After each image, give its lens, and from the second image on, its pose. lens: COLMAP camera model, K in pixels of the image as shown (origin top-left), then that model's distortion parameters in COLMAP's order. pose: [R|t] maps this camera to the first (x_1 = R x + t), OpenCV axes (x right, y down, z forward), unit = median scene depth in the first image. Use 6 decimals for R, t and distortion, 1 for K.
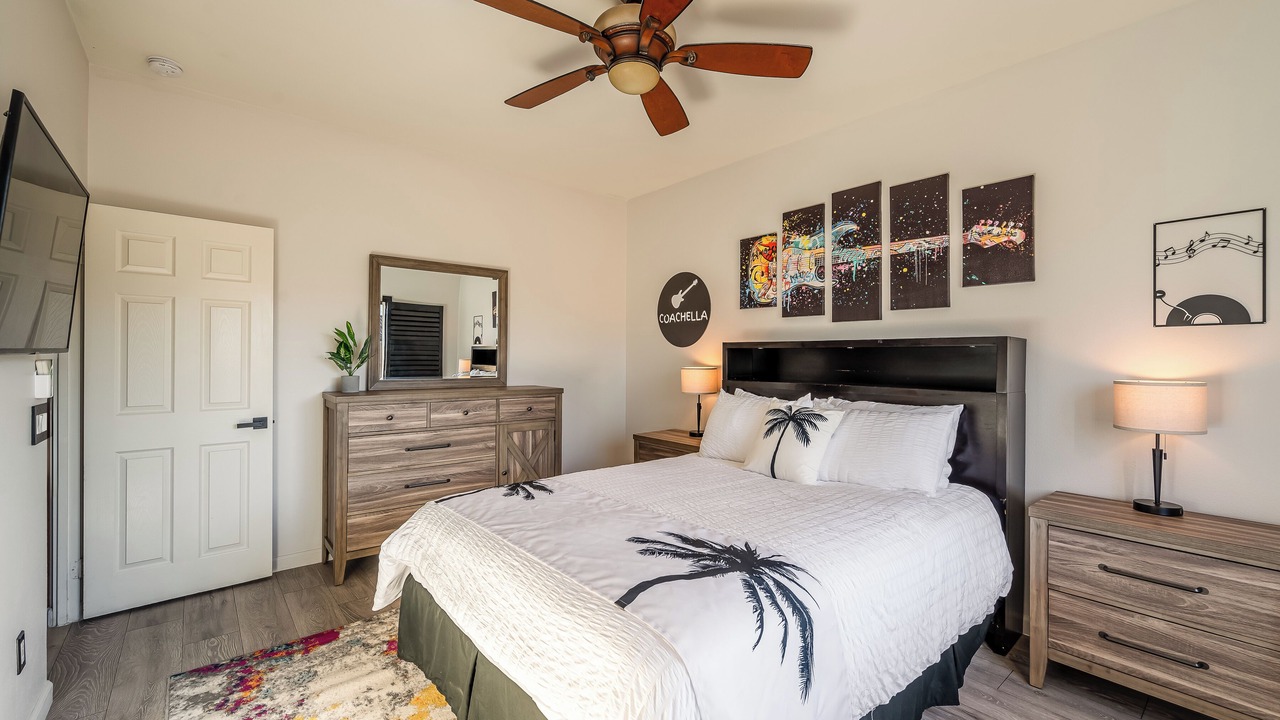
lens RADIAL K [[540.8, 0, 641.3], [0, 540.8, 353.4], [0, 0, 1]] dist [-0.000120, -0.000017]
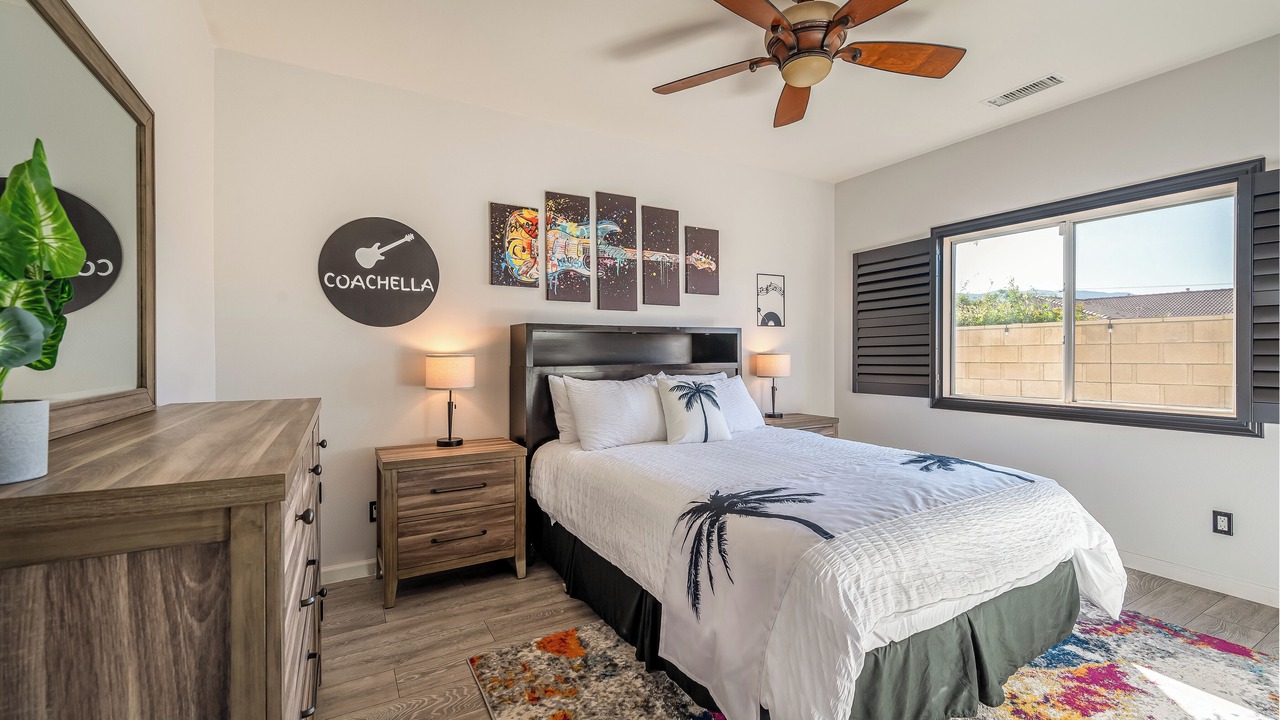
lens RADIAL K [[540.8, 0, 641.3], [0, 540.8, 353.4], [0, 0, 1]] dist [-0.000120, -0.000017]
pose [[0.162072, -0.010179, 0.986726, -0.704700], [0.001153, 0.999948, 0.010126, 0.020265], [-0.986778, -0.000504, 0.162075, 0.722174]]
